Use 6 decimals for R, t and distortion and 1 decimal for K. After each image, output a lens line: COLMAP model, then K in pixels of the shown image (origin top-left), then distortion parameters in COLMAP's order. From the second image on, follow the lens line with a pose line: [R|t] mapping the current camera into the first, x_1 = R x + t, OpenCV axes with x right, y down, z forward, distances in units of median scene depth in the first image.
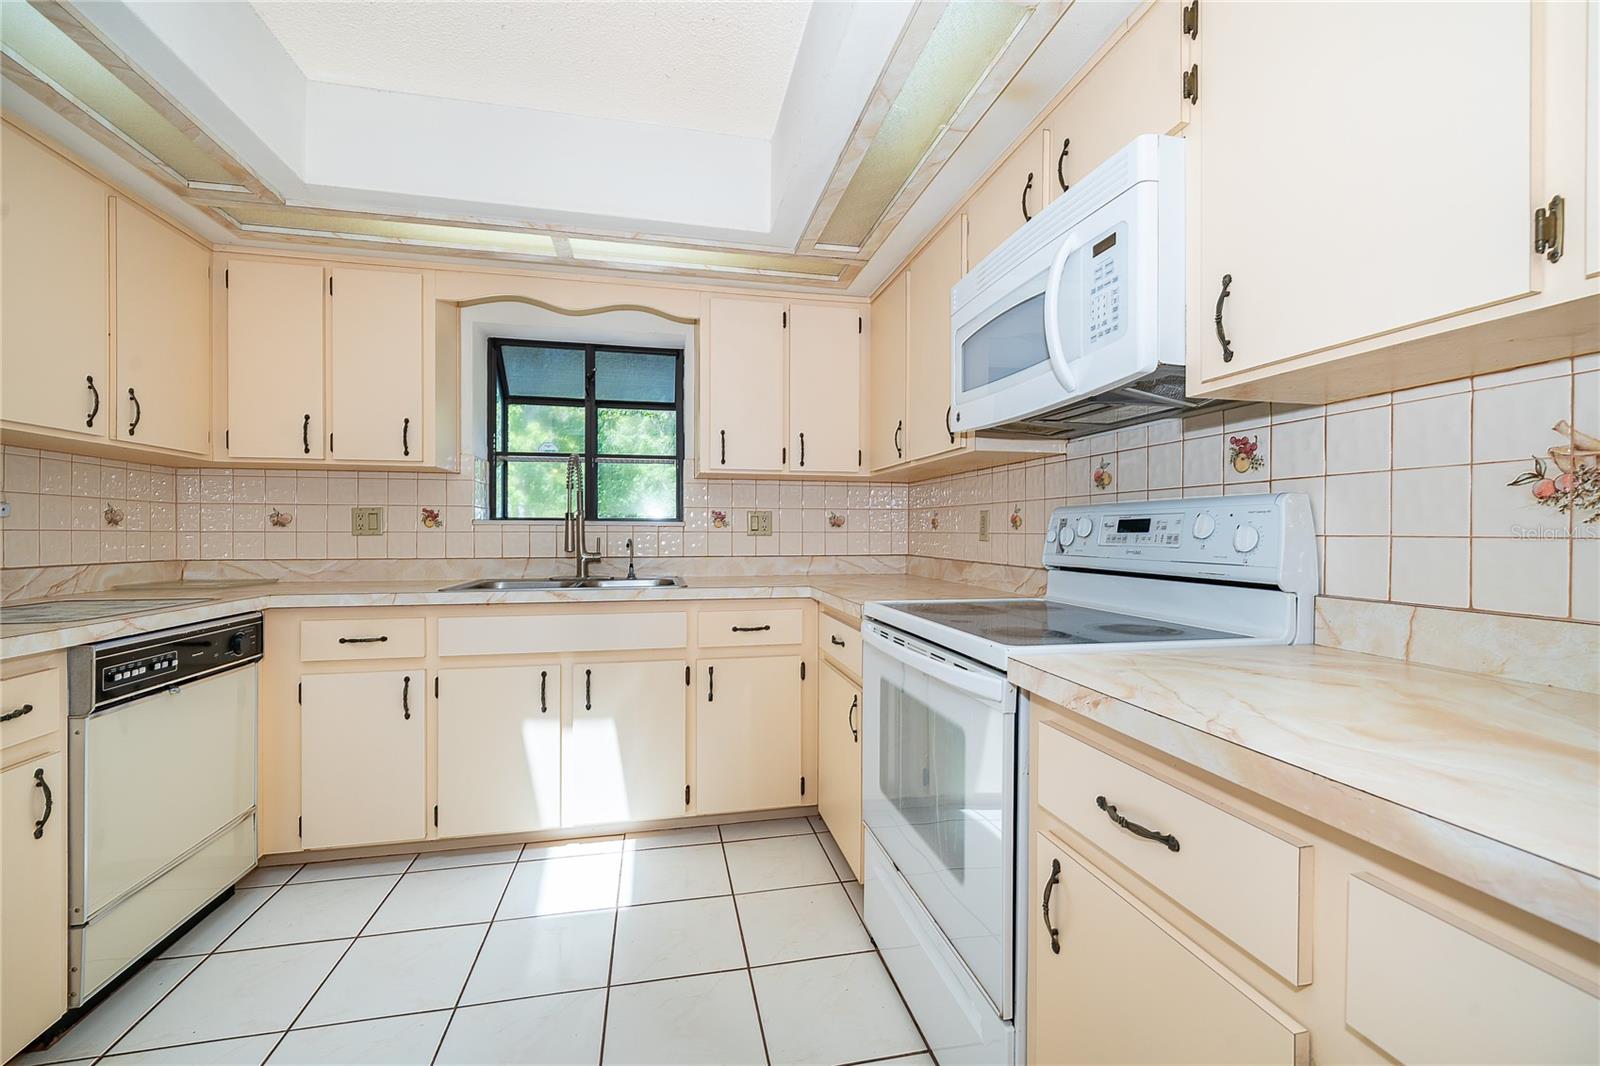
lens RADIAL K [[647.1, 0, 794.6], [0, 647.1, 536.2], [0, 0, 1]] dist [-0.003057, 0.000772]
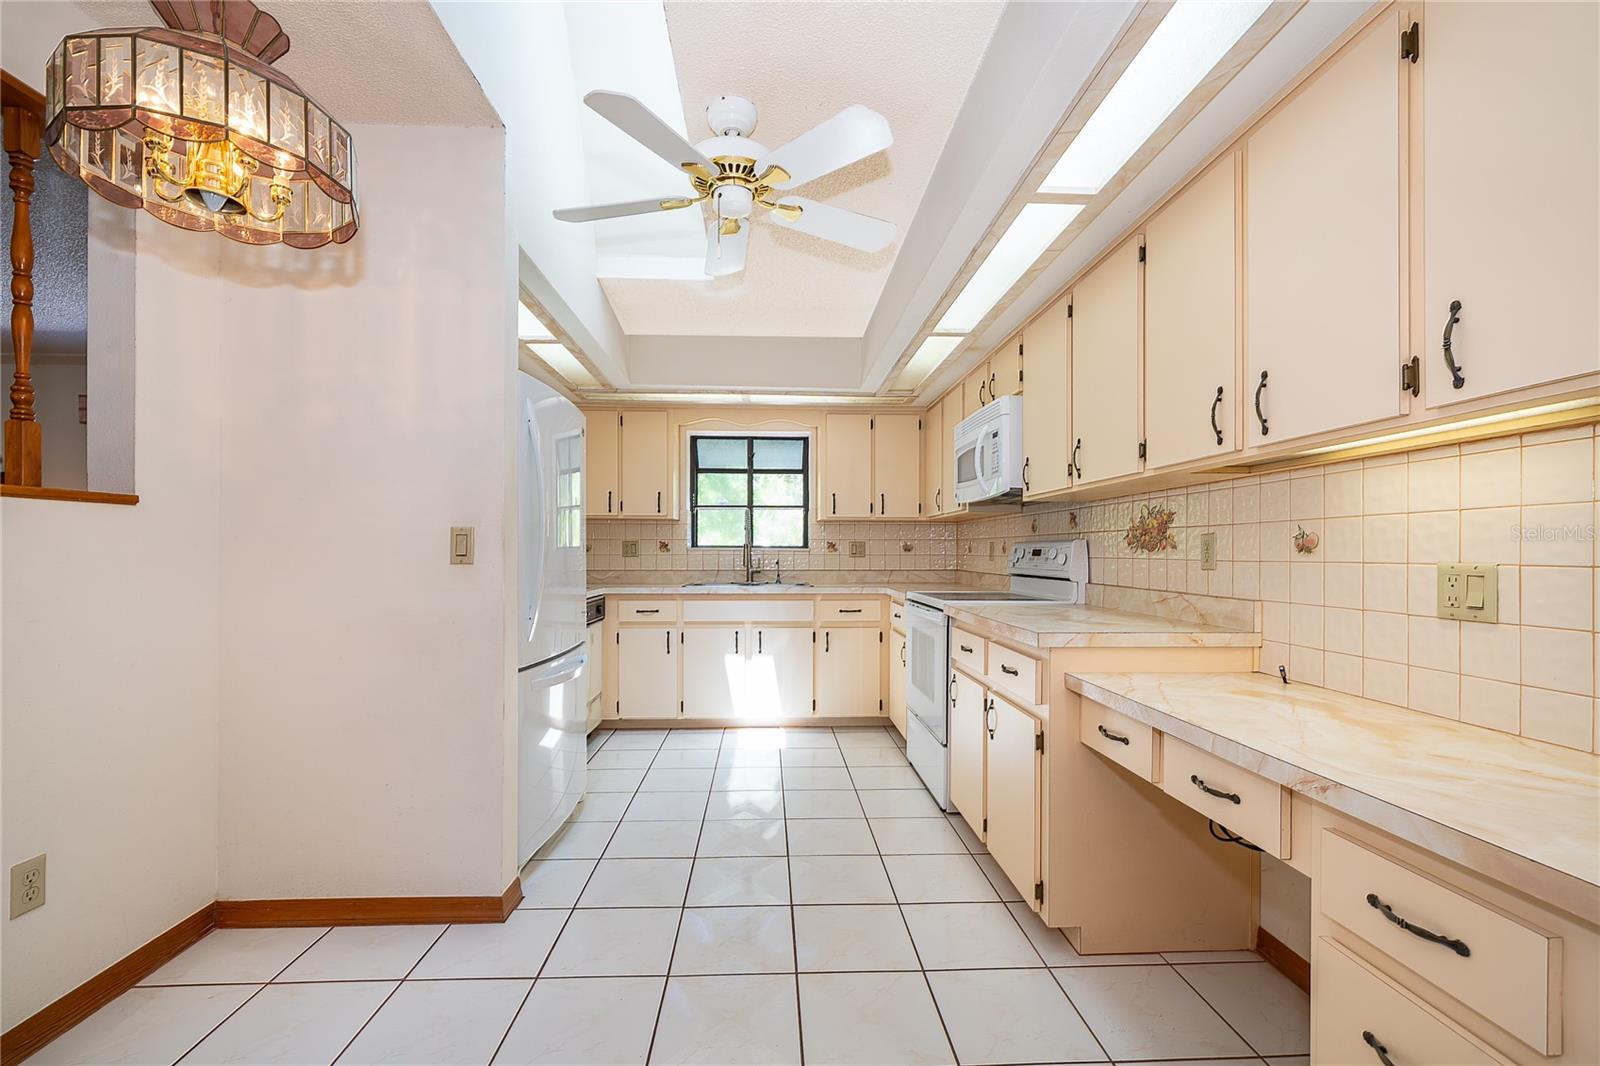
lens RADIAL K [[675.4, 0, 800.7], [0, 675.4, 549.8], [0, 0, 1]] dist [-0.003431, 0.000089]
pose [[0.987382, -0.001471, -0.158351, 0.088904], [-0.000157, 0.999947, -0.010266, -0.002357], [0.158358, 0.010162, 0.987329, -0.815513]]
